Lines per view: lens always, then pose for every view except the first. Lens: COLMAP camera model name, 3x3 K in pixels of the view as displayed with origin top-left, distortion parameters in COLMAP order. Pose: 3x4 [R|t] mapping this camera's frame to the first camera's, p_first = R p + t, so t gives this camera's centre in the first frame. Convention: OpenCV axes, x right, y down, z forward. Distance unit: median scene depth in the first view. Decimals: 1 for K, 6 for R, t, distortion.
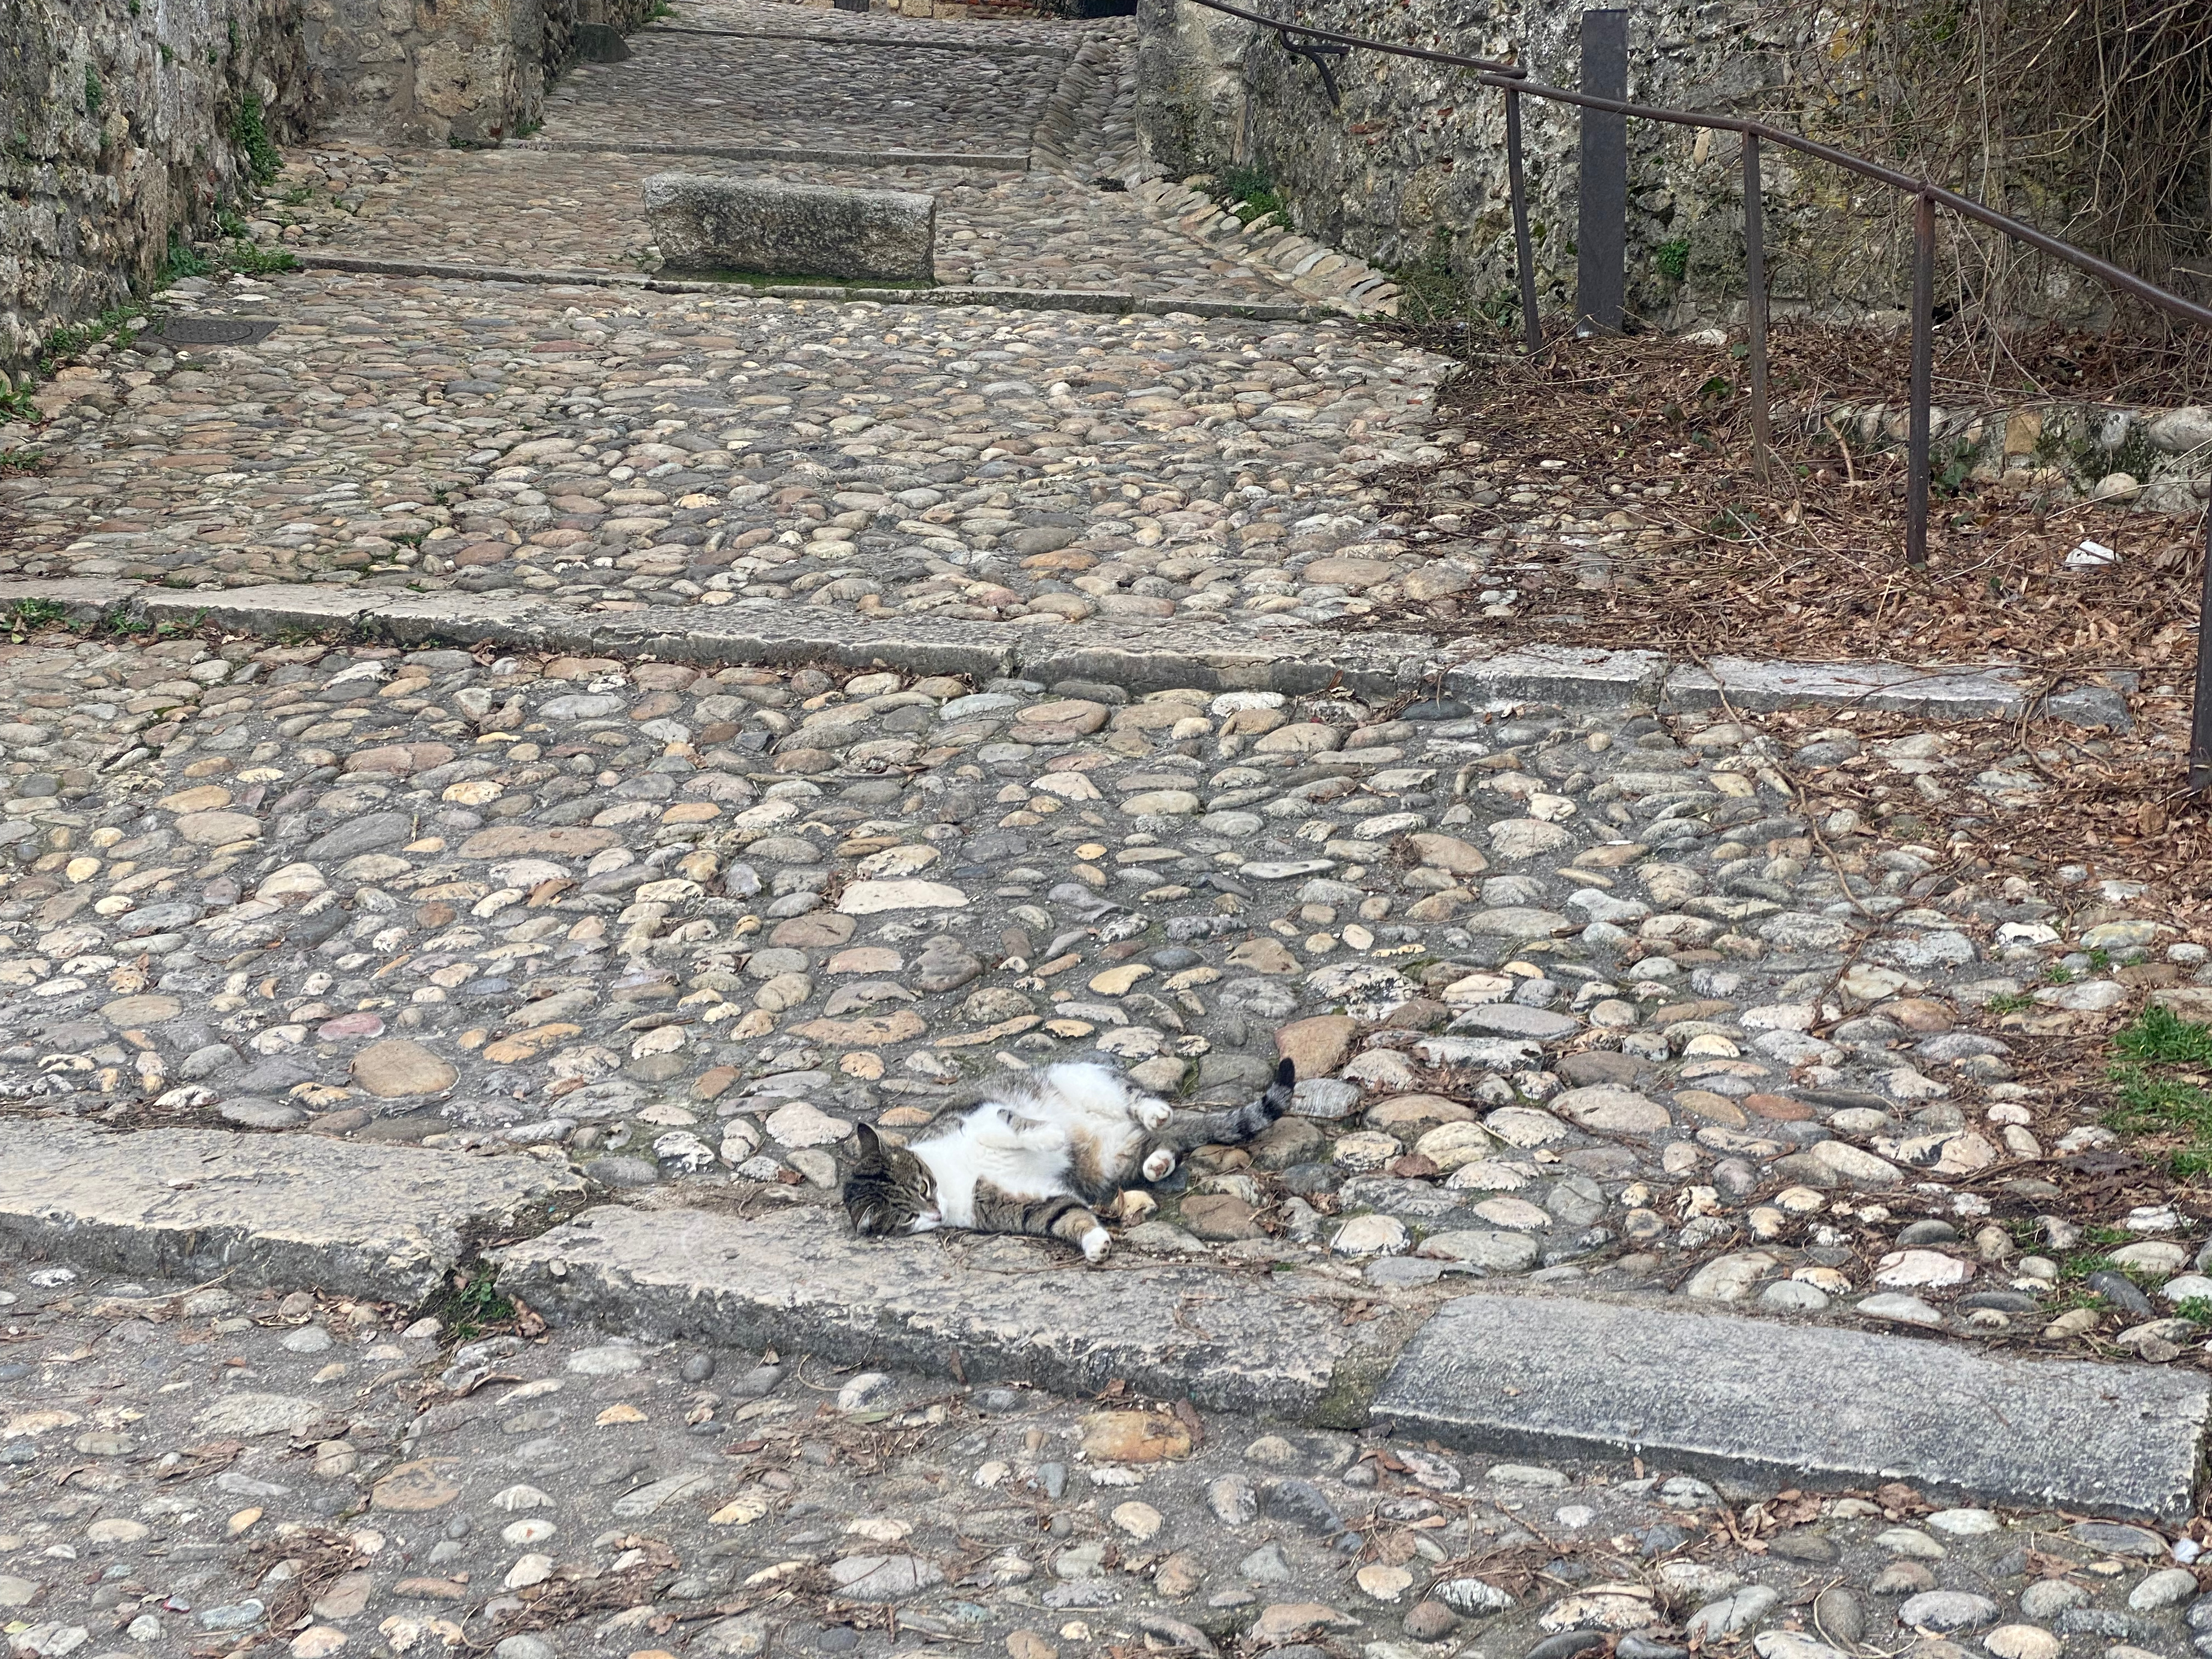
lens RADIAL K [[3336.6, 0, 1102.5], [0, 3336.6, 831.8], [0, 0, 1]] dist [0.113792, 0.000000]
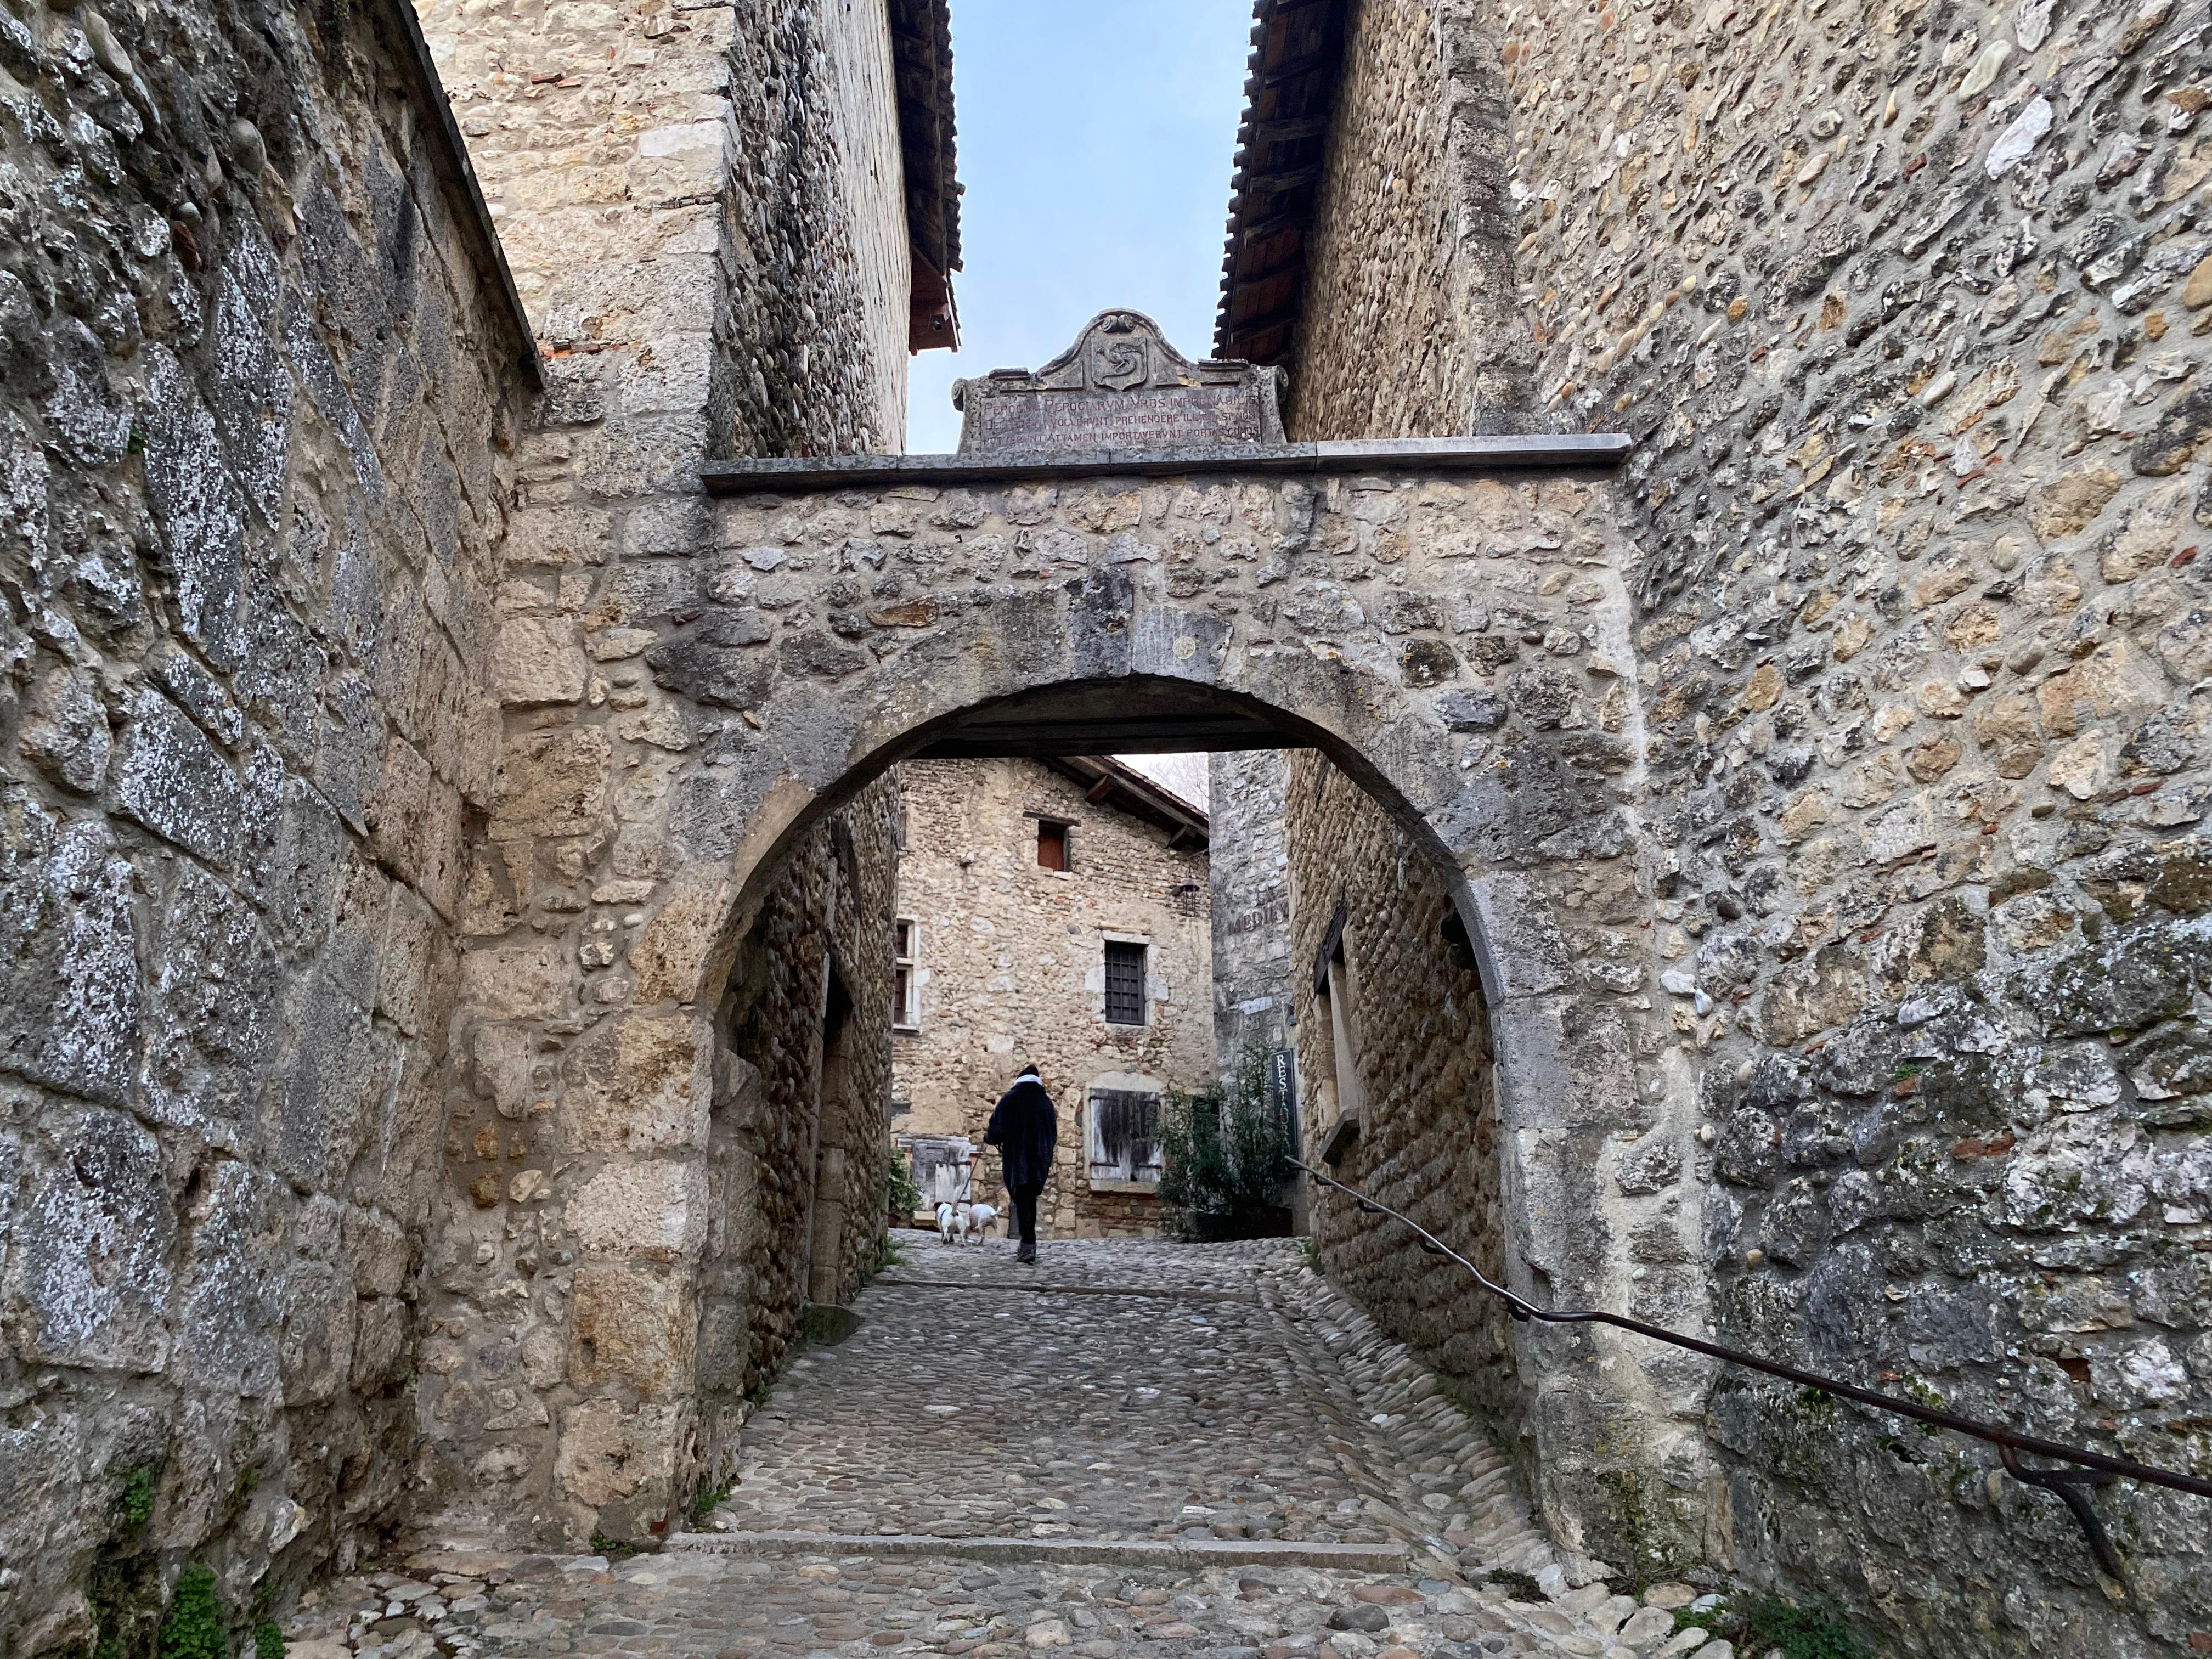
lens RADIAL K [[1690.9, 0, 1099.4], [0, 1690.9, 829.0], [0, 0, 1]] dist [0.009486, -0.003427]
pose [[0.999858, -0.016845, -0.000567, -0.084092], [0.014929, 0.900764, -0.434053, -0.185012], [0.007822, 0.433983, 0.900887, 0.614414]]
